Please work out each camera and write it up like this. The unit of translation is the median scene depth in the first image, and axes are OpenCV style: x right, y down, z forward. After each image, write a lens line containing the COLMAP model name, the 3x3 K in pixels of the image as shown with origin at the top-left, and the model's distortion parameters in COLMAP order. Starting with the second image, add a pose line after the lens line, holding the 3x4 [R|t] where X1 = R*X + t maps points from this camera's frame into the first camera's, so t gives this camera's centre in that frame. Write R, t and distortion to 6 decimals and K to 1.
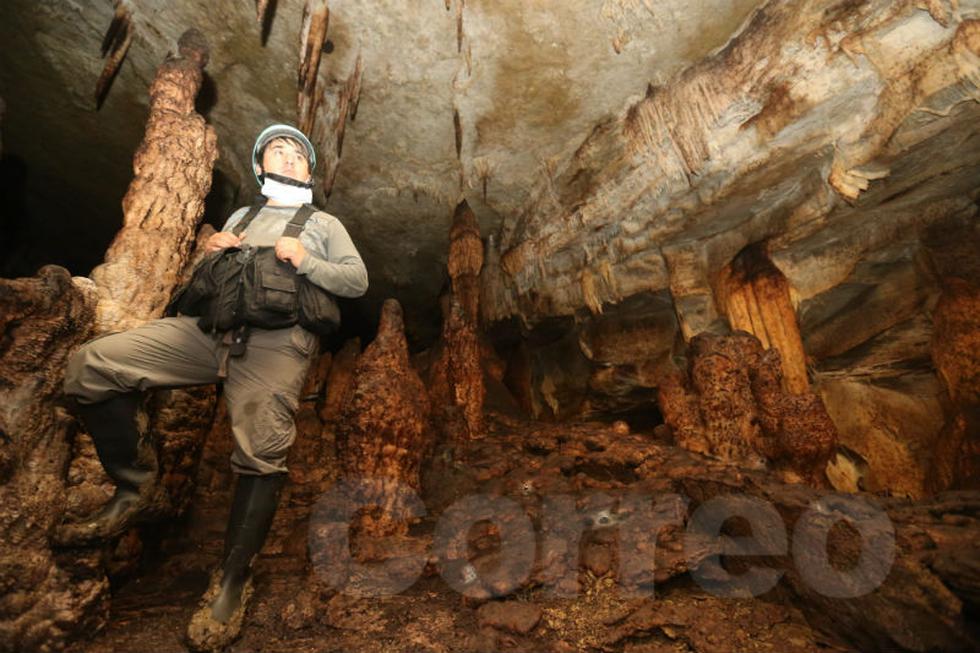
lens RADIAL K [[443.8, 0, 489.4], [0, 443.8, 323.3], [0, 0, 1]] dist [-0.045358, 0.013857]
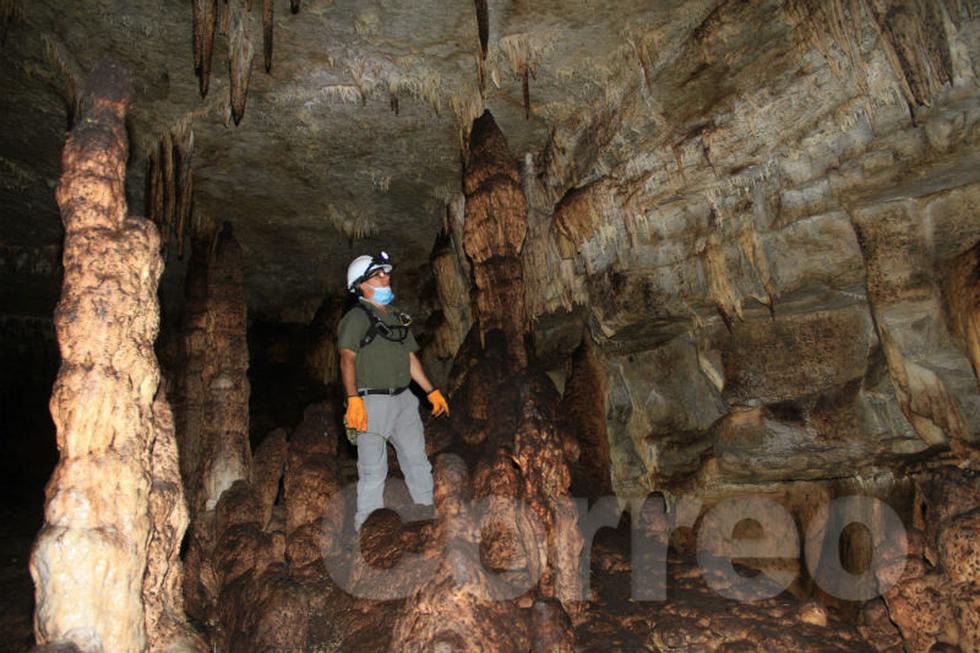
lens RADIAL K [[813.5, 0, 476.9], [0, 813.5, 341.1], [0, 0, 1]] dist [-0.151208, 0.122140]
pose [[0.998960, -0.039433, -0.022877, -0.086400], [0.042091, 0.990550, 0.130532, -0.194996], [0.017513, -0.131359, 0.991180, -0.032341]]
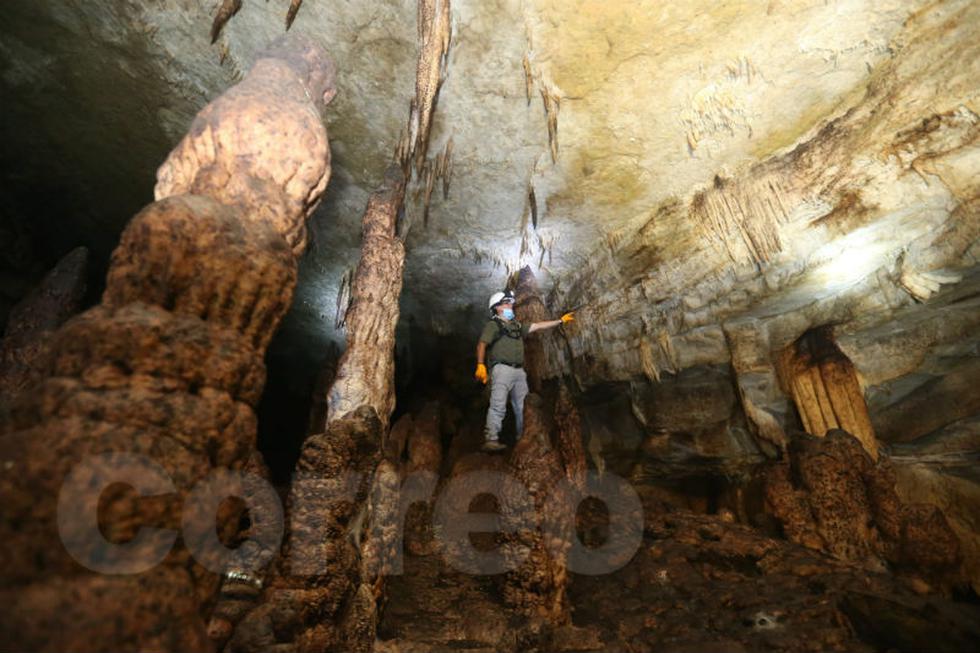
lens RADIAL K [[443.8, 0, 490.5], [0, 443.8, 322.8], [0, 0, 1]] dist [-0.045358, 0.013857]
pose [[0.998852, 0.042128, -0.022781, -0.173926], [-0.043958, 0.995248, -0.086884, -0.072592], [0.019013, 0.087786, 0.995958, -0.068176]]
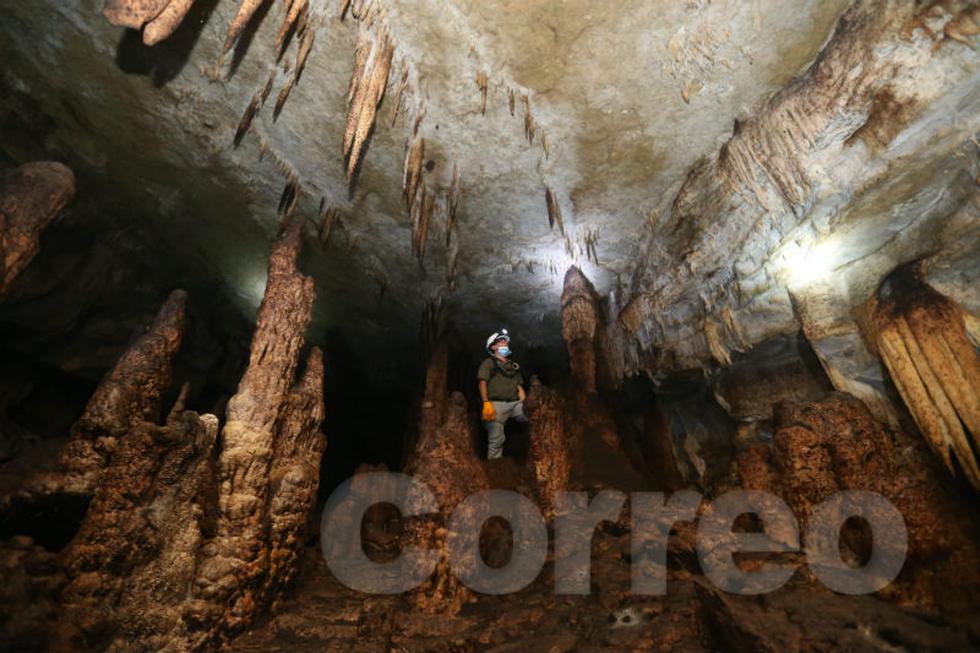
lens RADIAL K [[443.8, 0, 489.3], [0, 443.8, 323.6], [0, 0, 1]] dist [-0.045358, 0.013857]
pose [[0.930245, -0.126570, -0.344419, 0.155227], [0.085631, 0.987591, -0.131647, -0.039212], [0.356808, 0.092971, 0.929540, -0.027349]]
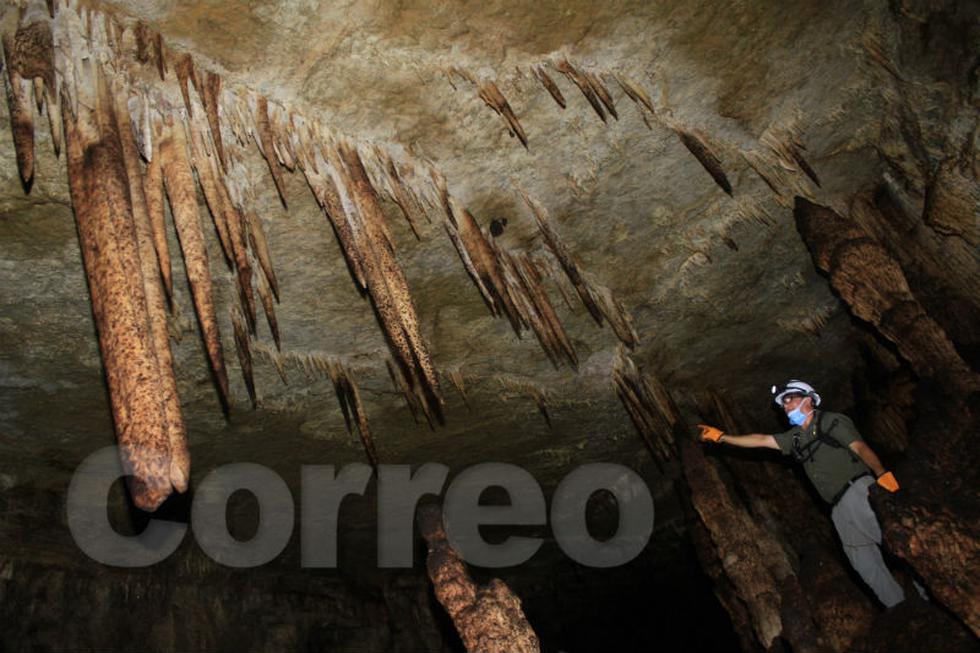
lens RADIAL K [[813.5, 0, 486.1], [0, 813.5, 348.3], [0, 0, 1]] dist [-0.151208, 0.122140]
pose [[0.553669, -0.608187, -0.568823, 0.279398], [0.602871, 0.763962, -0.230020, -0.210595], [0.574454, -0.215572, 0.789640, -0.107843]]
